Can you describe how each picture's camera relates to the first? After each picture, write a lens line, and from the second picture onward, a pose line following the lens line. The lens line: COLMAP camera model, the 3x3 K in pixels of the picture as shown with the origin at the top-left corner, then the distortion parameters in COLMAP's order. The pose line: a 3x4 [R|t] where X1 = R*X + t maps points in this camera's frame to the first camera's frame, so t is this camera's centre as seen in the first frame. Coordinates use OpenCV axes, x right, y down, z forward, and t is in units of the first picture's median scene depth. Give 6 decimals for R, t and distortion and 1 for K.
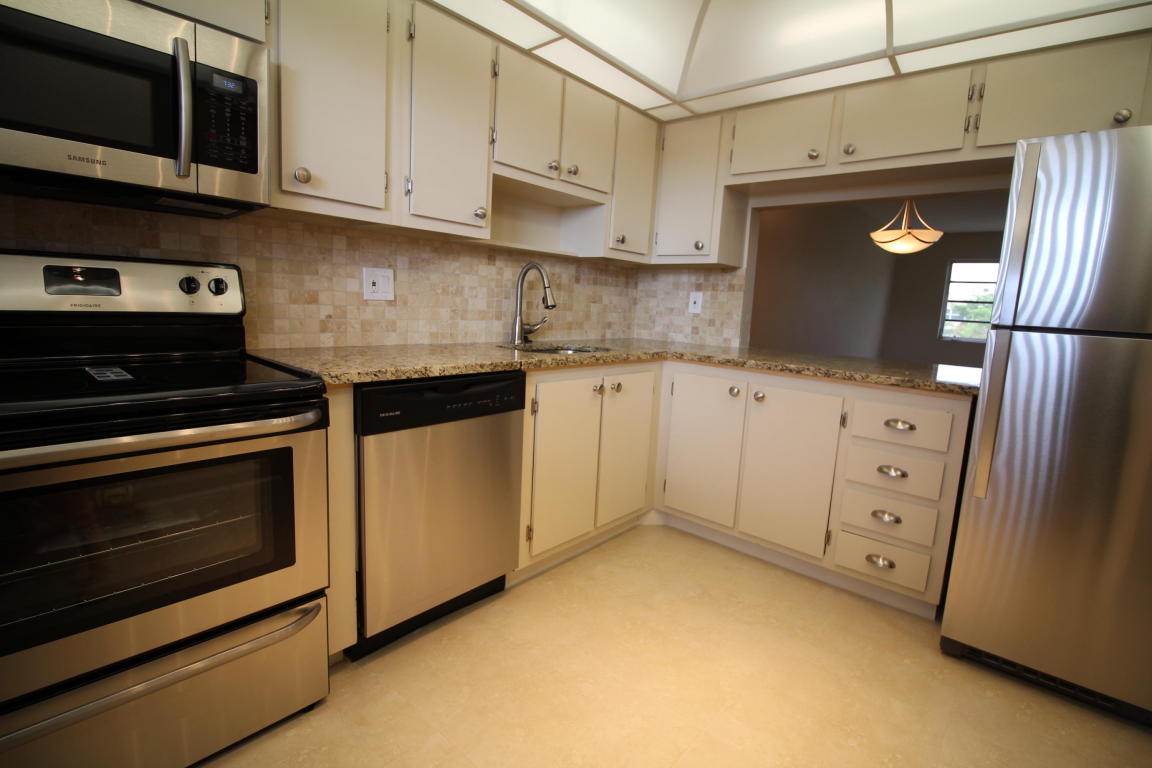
lens RADIAL K [[534.1, 0, 580.2], [0, 534.1, 378.9], [0, 0, 1]] dist [0.003356, -0.015461]
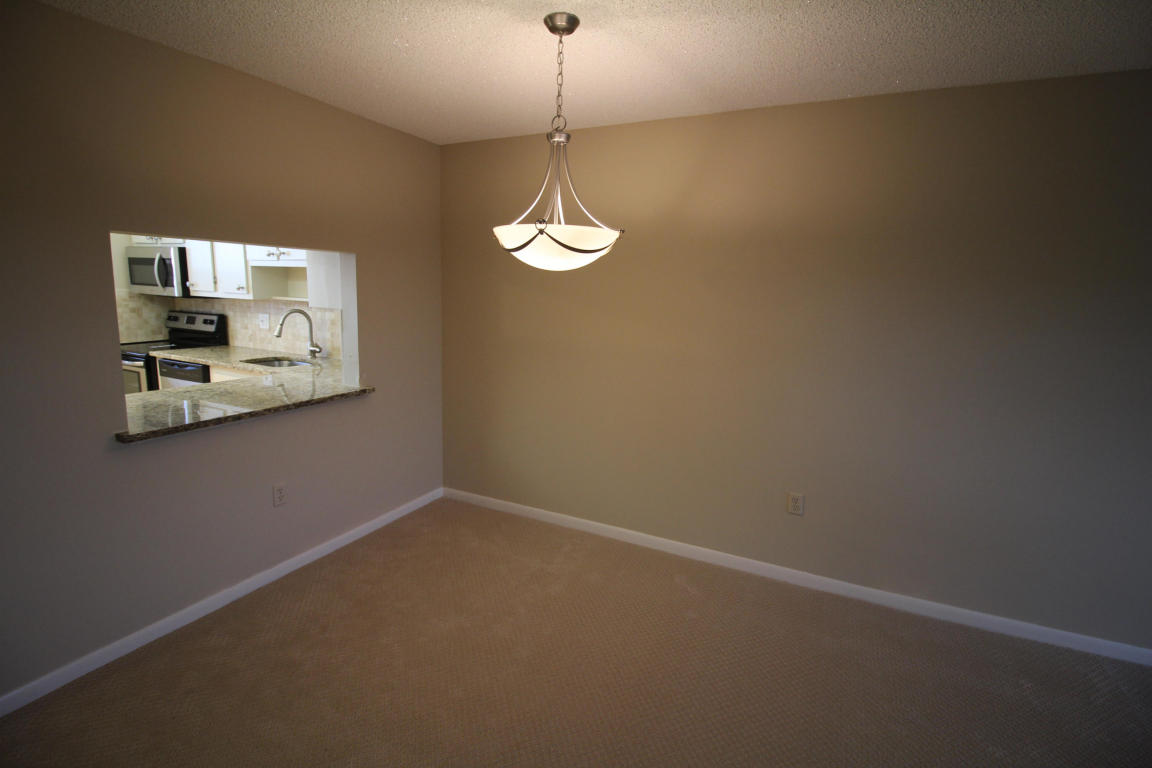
lens RADIAL K [[534.1, 0, 580.2], [0, 534.1, 378.9], [0, 0, 1]] dist [0.003356, -0.015461]
pose [[0.263699, 0.122636, -0.956777, 1.978146], [-0.160872, 0.983585, 0.081733, -0.318833], [0.951096, 0.132366, 0.279099, 1.588726]]
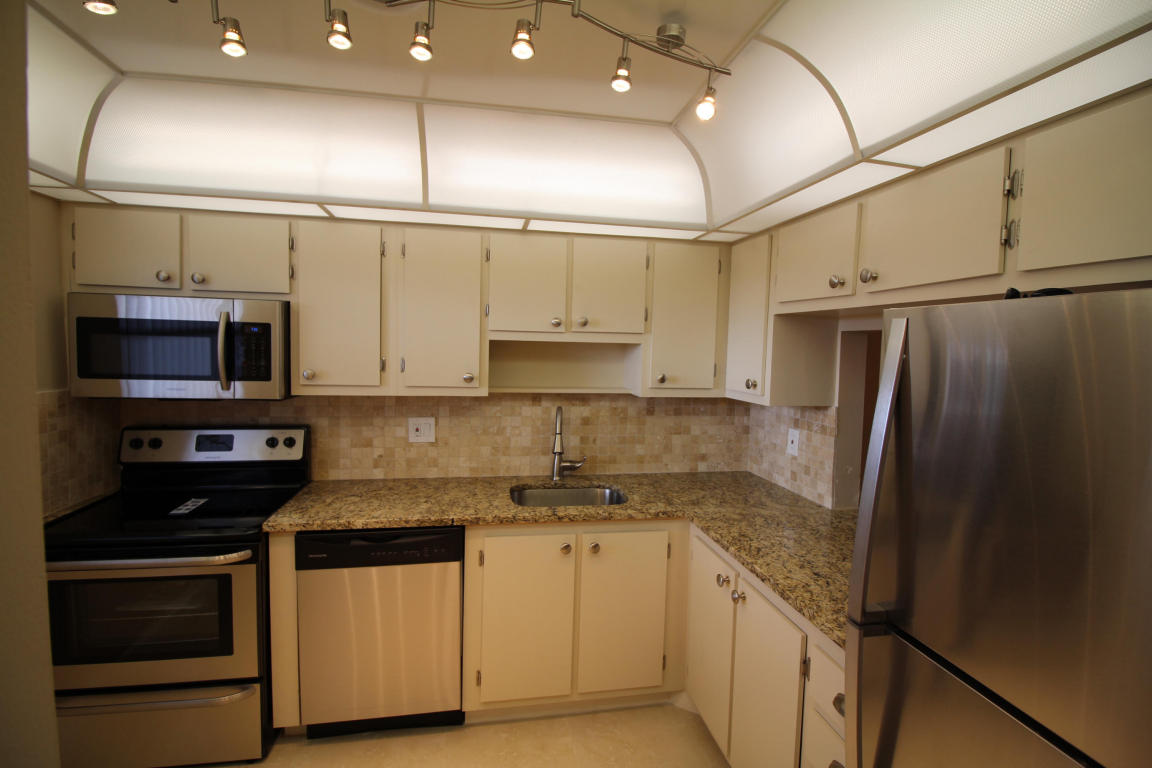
lens RADIAL K [[534.1, 0, 580.2], [0, 534.1, 378.9], [0, 0, 1]] dist [0.003356, -0.015461]
pose [[0.786228, 0.006819, -0.617898, 0.670060], [-0.073462, 0.993879, -0.082507, -0.213267], [0.613554, 0.110262, 0.781917, 0.224812]]
